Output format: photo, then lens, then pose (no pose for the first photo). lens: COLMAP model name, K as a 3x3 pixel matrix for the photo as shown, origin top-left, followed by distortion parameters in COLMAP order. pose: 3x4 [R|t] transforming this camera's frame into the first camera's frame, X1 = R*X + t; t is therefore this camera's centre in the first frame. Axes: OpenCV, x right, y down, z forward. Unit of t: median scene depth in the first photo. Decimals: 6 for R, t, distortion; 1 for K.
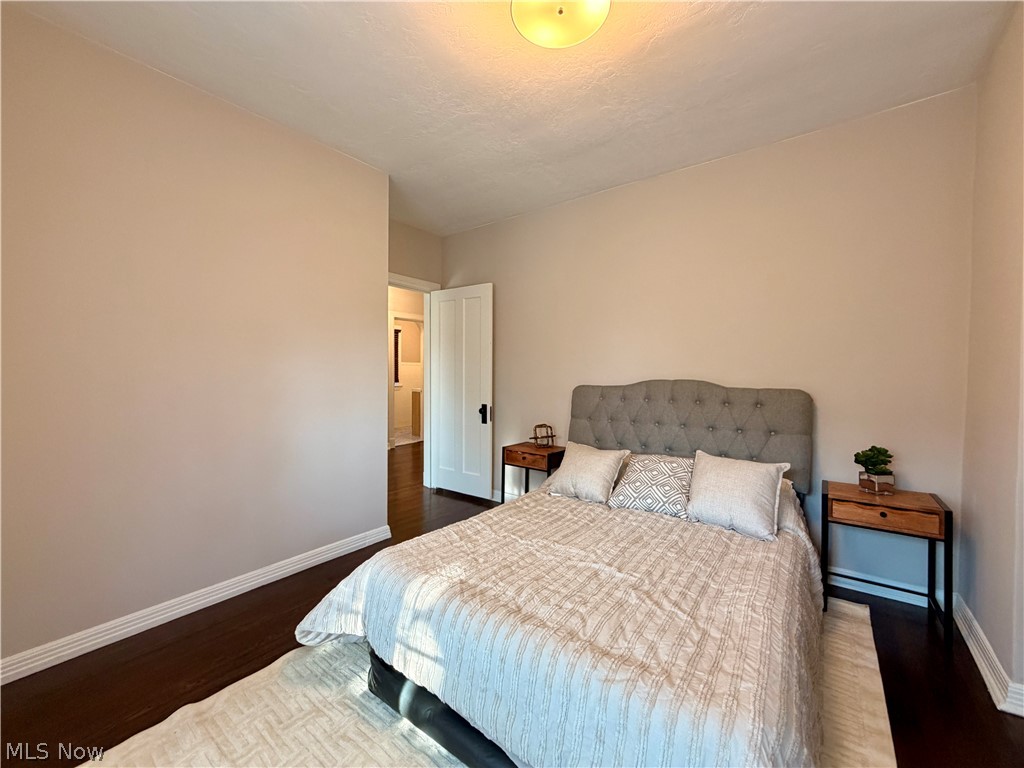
lens RADIAL K [[407.5, 0, 510.9], [0, 407.5, 380.2], [0, 0, 1]] dist [-0.000231, -0.000520]
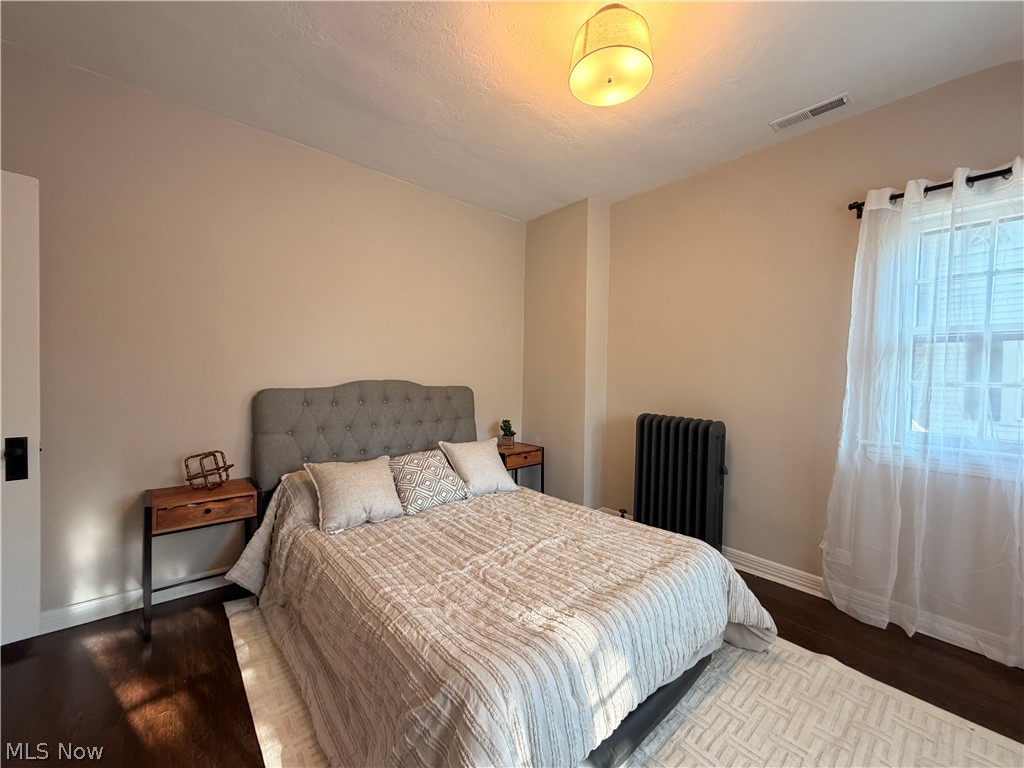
lens RADIAL K [[407.5, 0, 511.7], [0, 407.5, 383.0], [0, 0, 1]] dist [-0.000231, -0.000520]
pose [[0.202592, -0.021432, 0.979029, -0.552365], [0.000903, 0.999764, 0.021699, -0.015868], [-0.979263, -0.003512, 0.202564, 0.505715]]
